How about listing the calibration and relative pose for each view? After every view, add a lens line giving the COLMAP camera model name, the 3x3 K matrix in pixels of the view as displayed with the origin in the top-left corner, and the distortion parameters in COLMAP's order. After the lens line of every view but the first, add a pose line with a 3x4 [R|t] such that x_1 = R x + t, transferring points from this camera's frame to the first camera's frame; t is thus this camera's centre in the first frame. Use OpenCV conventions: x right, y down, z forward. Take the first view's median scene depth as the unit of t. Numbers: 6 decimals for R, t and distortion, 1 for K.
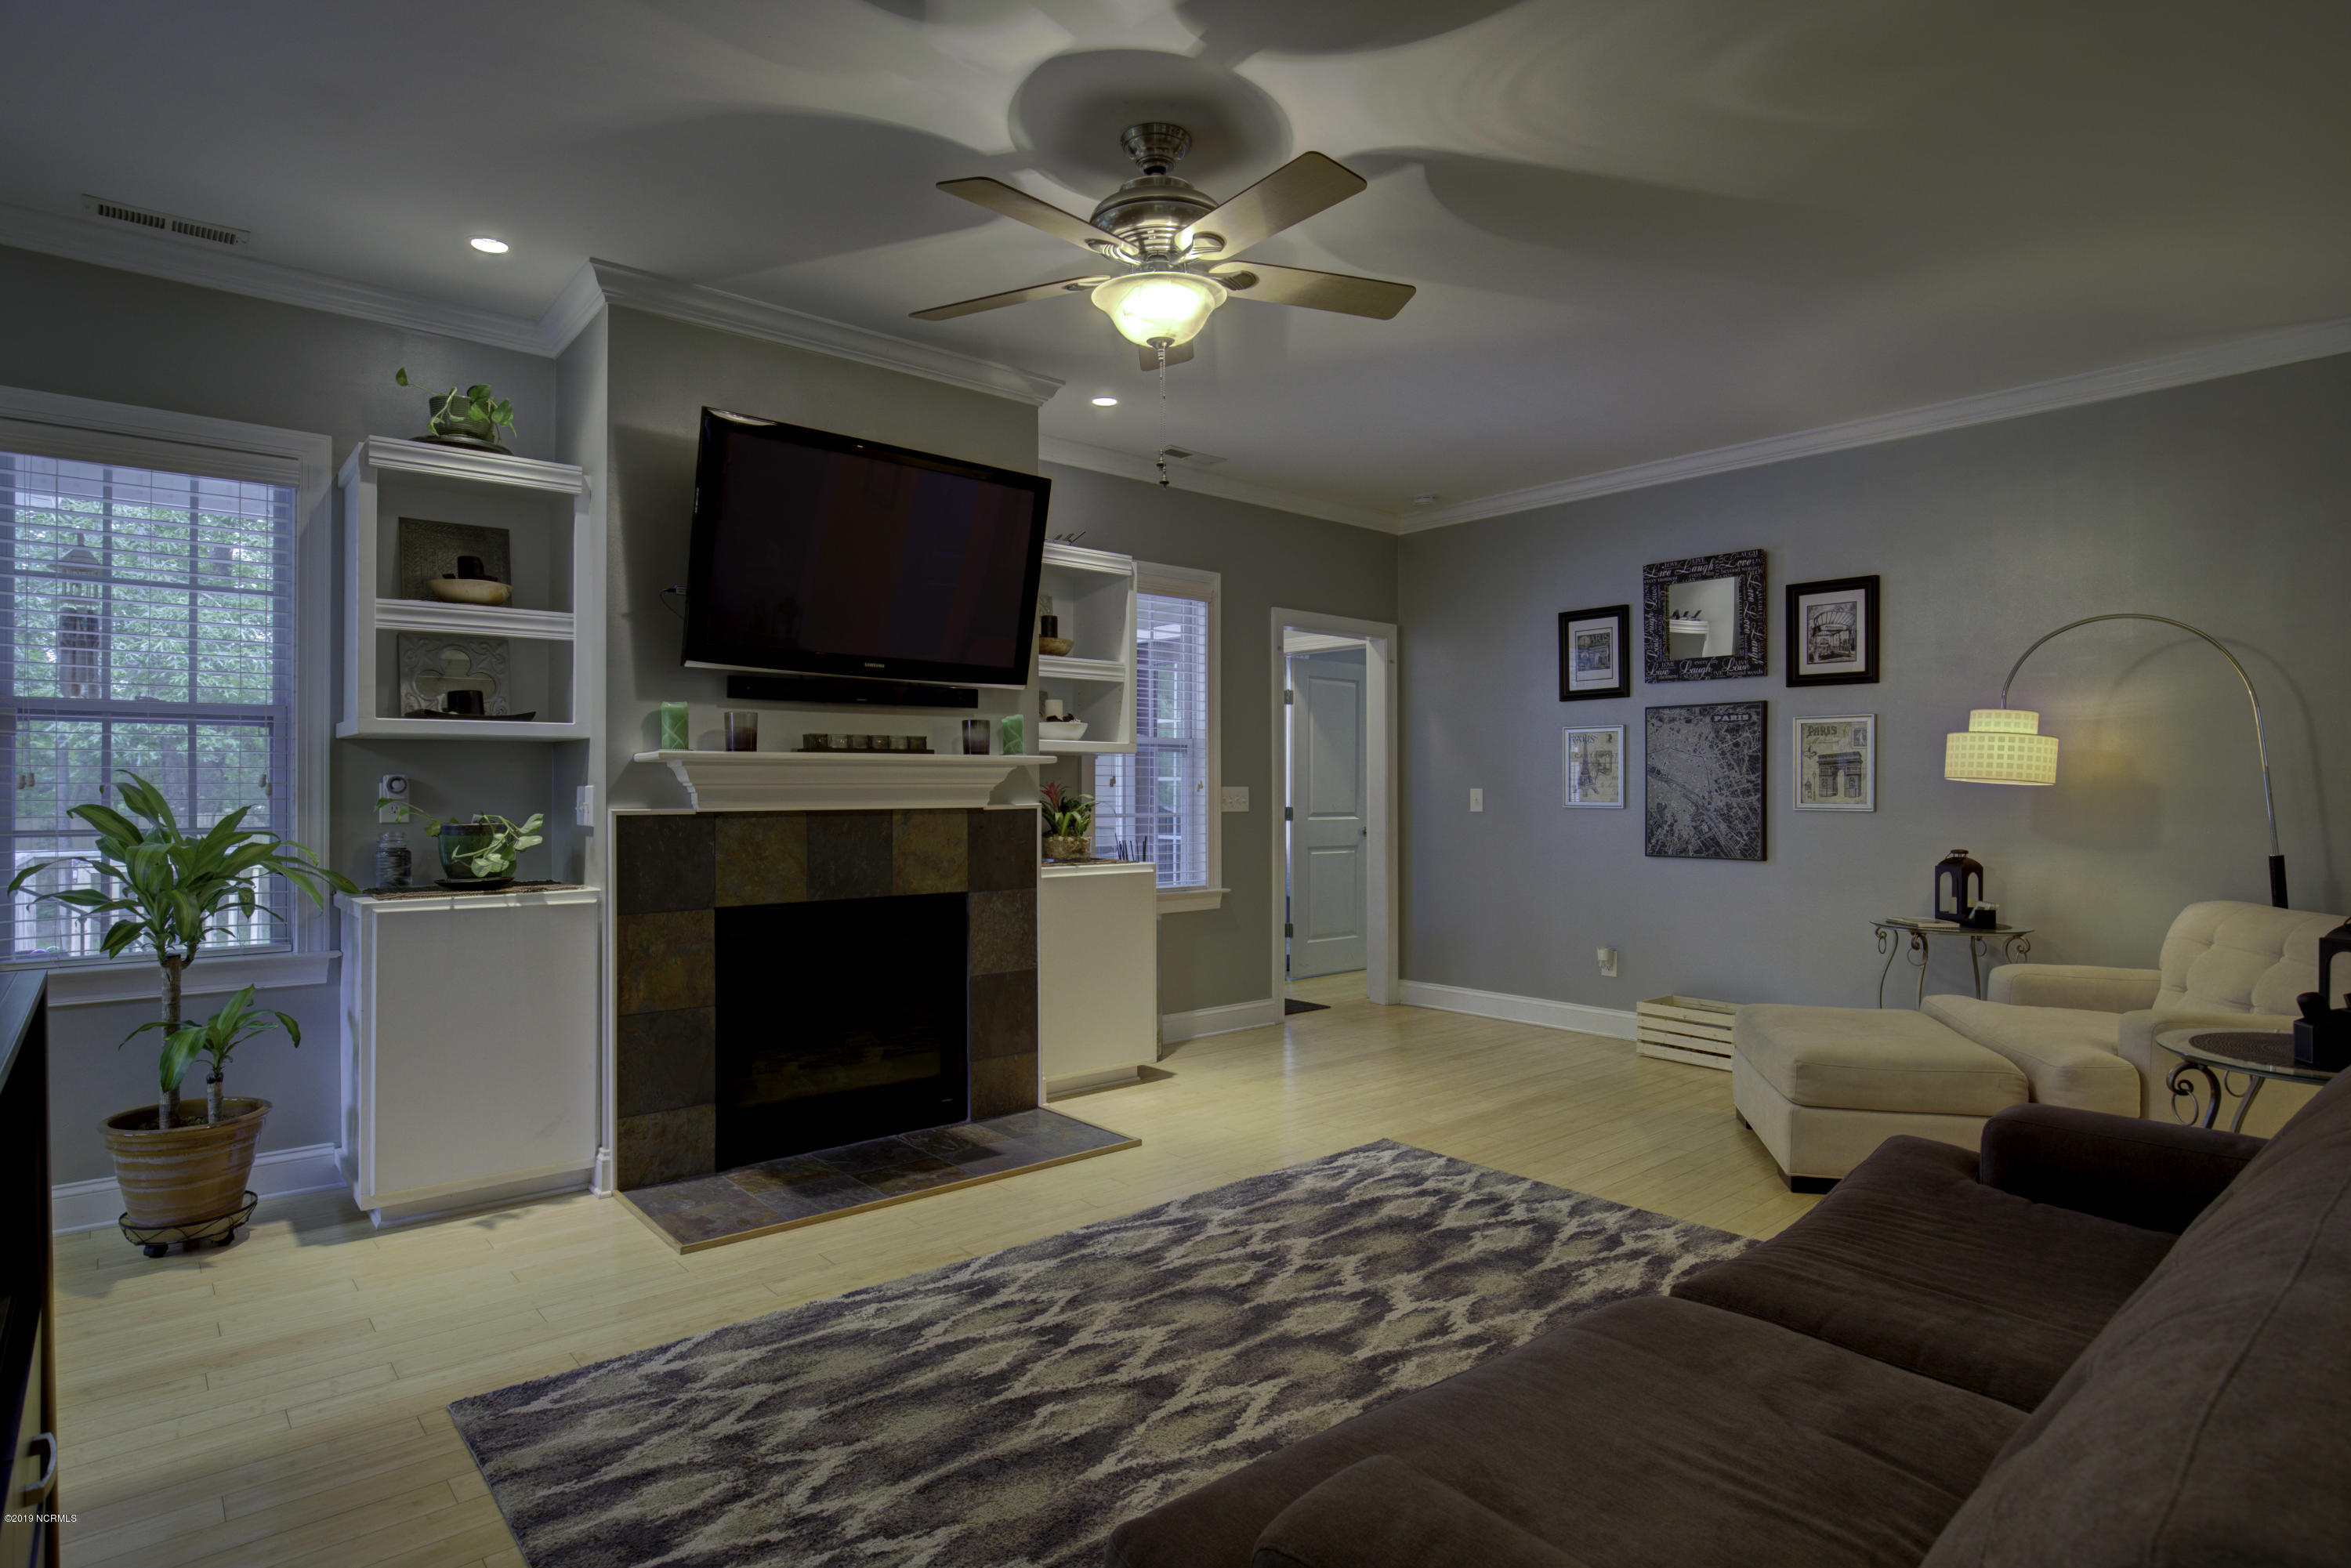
lens RADIAL K [[1208.5, 0, 1169.0], [0, 1208.5, 778.8], [0, 0, 1]] dist [-0.000675, -0.000016]
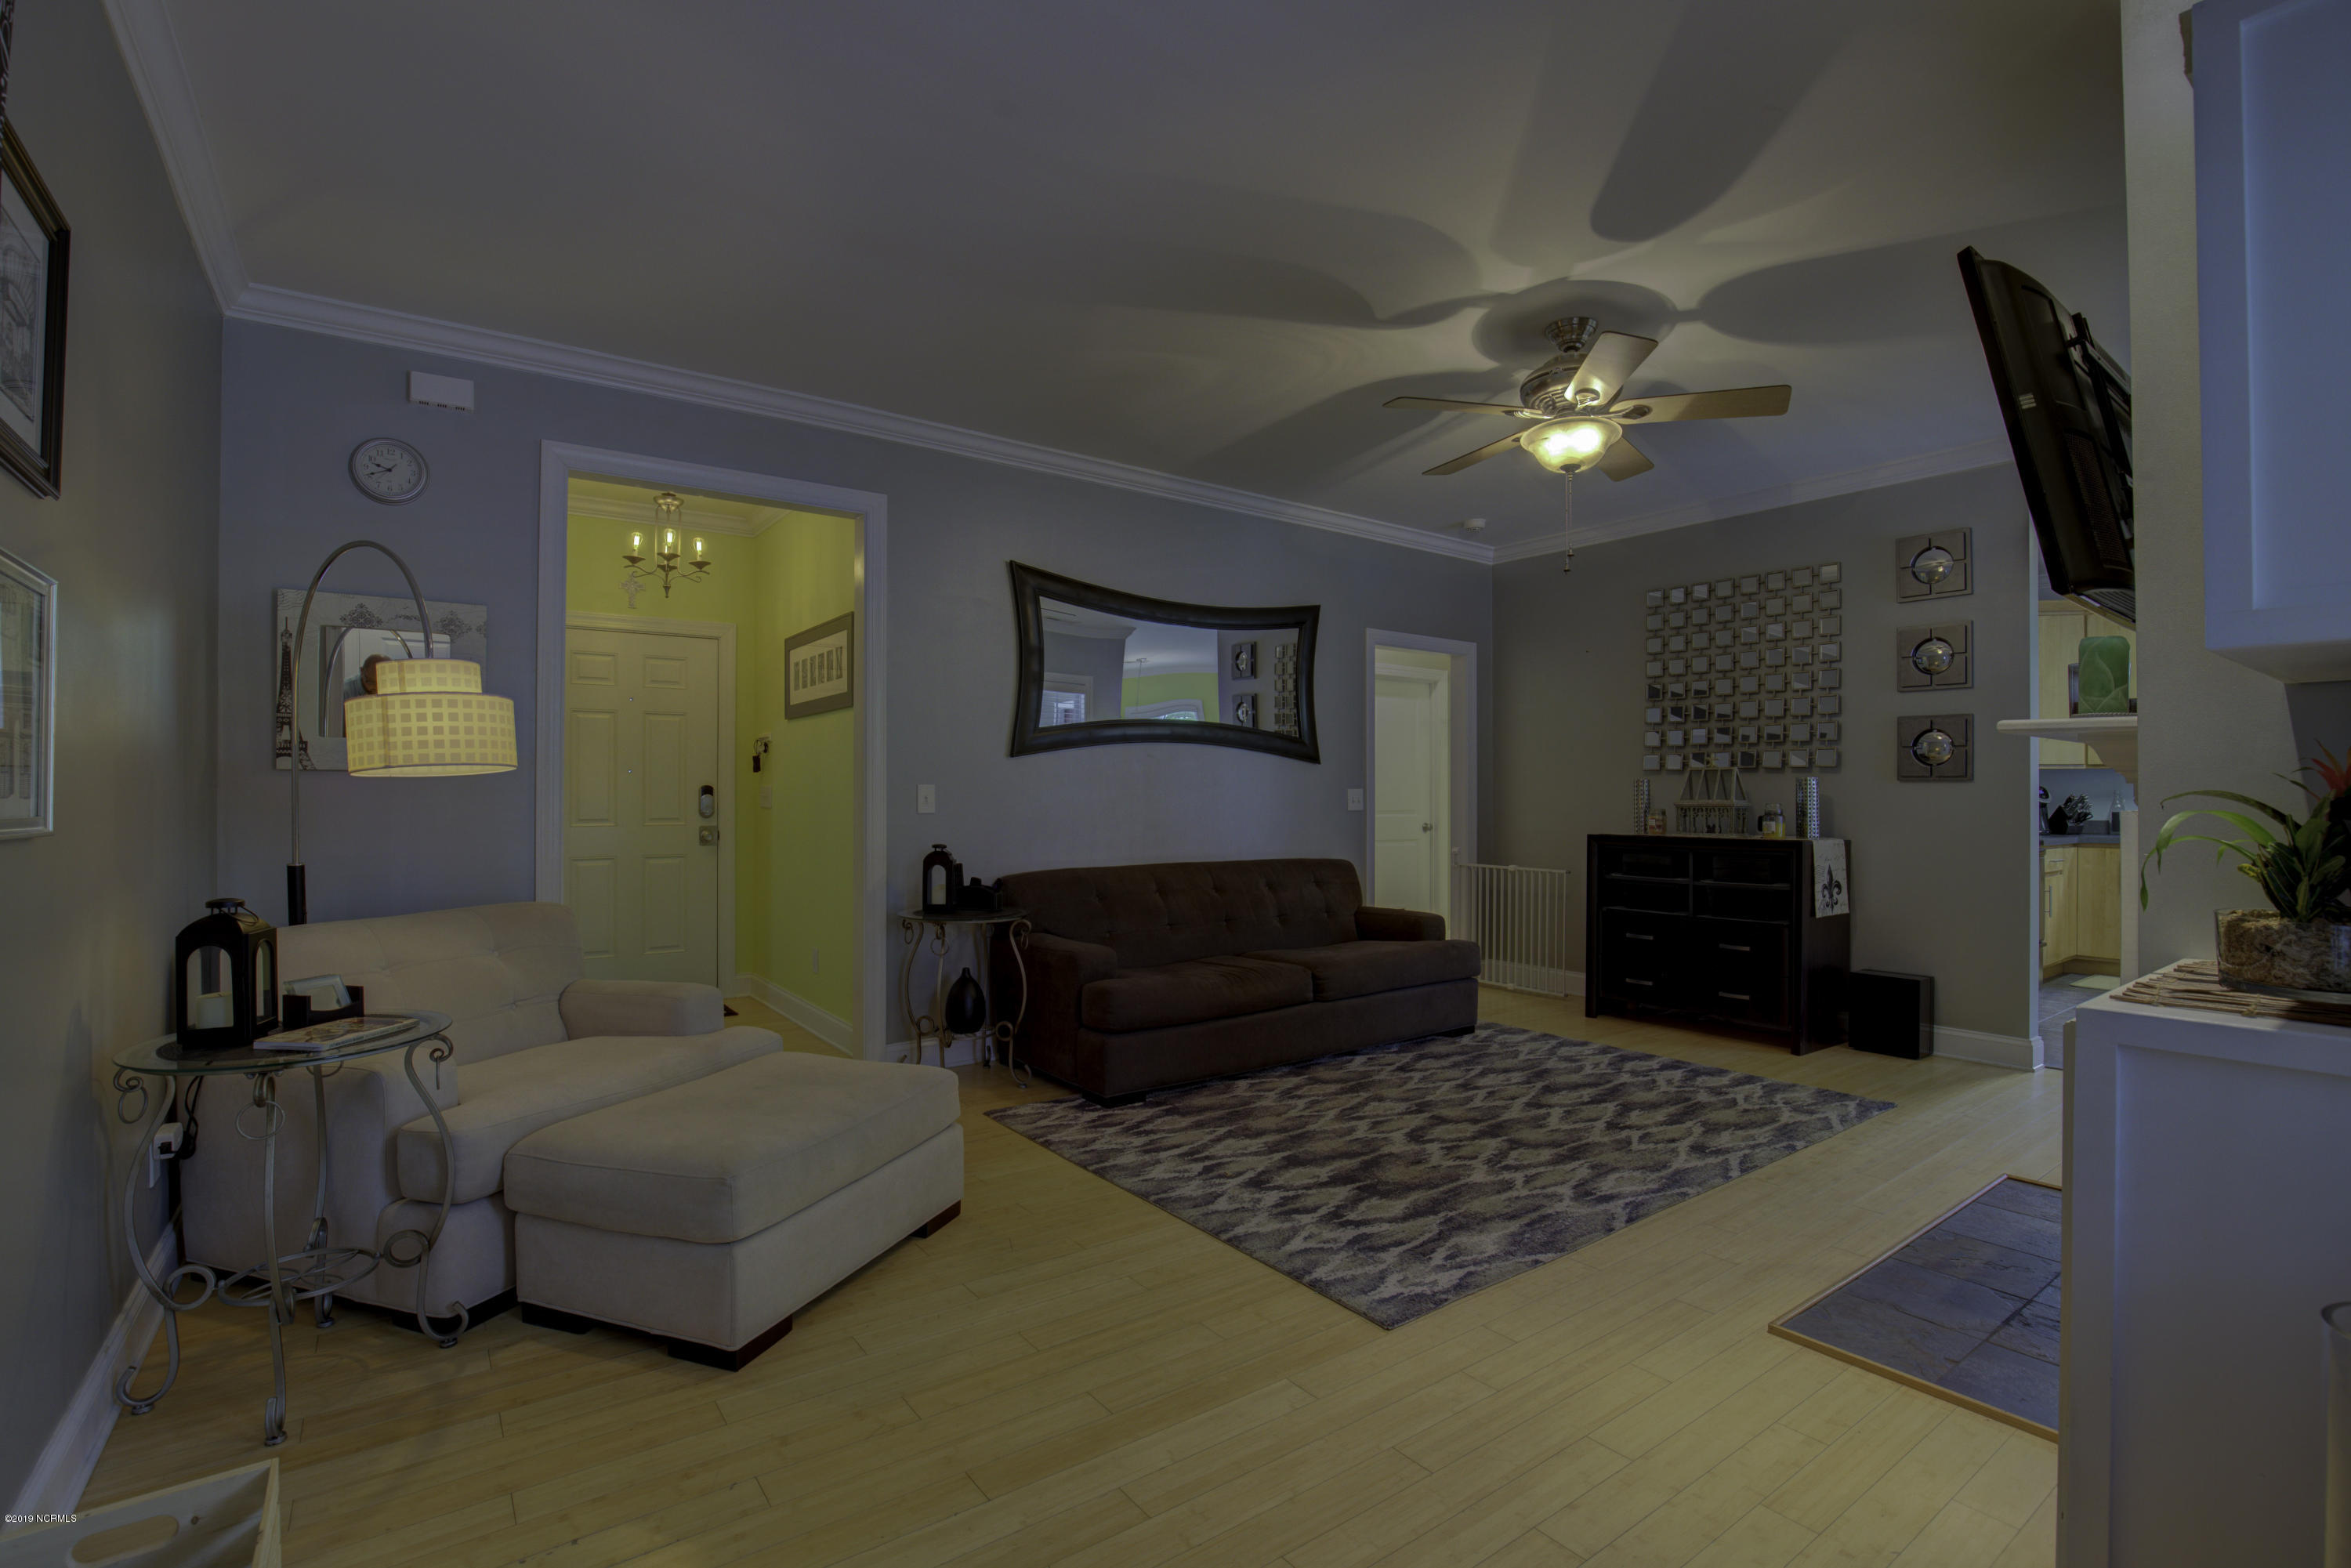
lens RADIAL K [[1074.2, 0, 1183.3], [0, 1074.2, 777.8], [0, 0, 1]] dist [-0.027473, 0.000278]
pose [[-0.997904, -0.003382, 0.064627, 0.336455], [-0.004975, 0.999687, -0.024510, 0.028200], [-0.064524, -0.024780, -0.997608, 2.108085]]
